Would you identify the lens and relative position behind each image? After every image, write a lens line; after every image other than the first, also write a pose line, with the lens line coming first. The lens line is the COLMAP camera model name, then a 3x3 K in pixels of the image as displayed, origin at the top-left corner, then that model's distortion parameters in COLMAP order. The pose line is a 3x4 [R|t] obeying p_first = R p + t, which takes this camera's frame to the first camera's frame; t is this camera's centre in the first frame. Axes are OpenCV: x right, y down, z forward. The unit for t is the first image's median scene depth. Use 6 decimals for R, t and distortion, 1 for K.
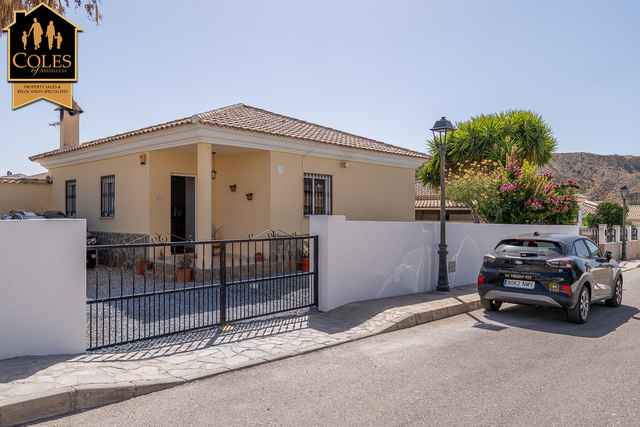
lens RADIAL K [[489.4, 0, 320.0], [0, 489.4, 213.5], [0, 0, 1]] dist [0.001714, -0.002464]
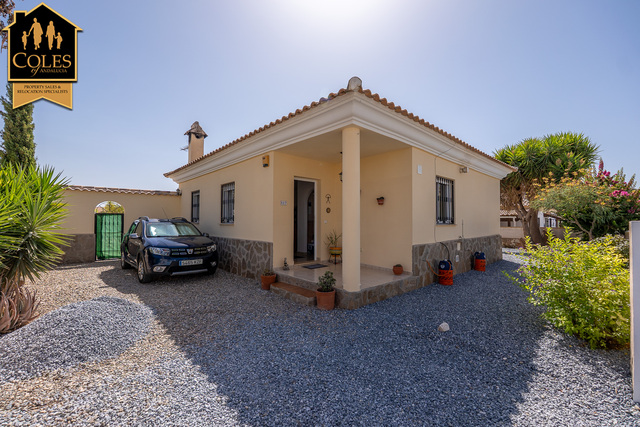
lens RADIAL K [[278.6, 0, 320.0], [0, 278.6, 213.5], [0, 0, 1]] dist [0.000306, 0.000000]
pose [[0.997211, -0.000938, -0.074629, -0.202839], [-0.001209, 0.999587, -0.028718, 0.003496], [0.074625, 0.028728, 0.996798, 0.445599]]
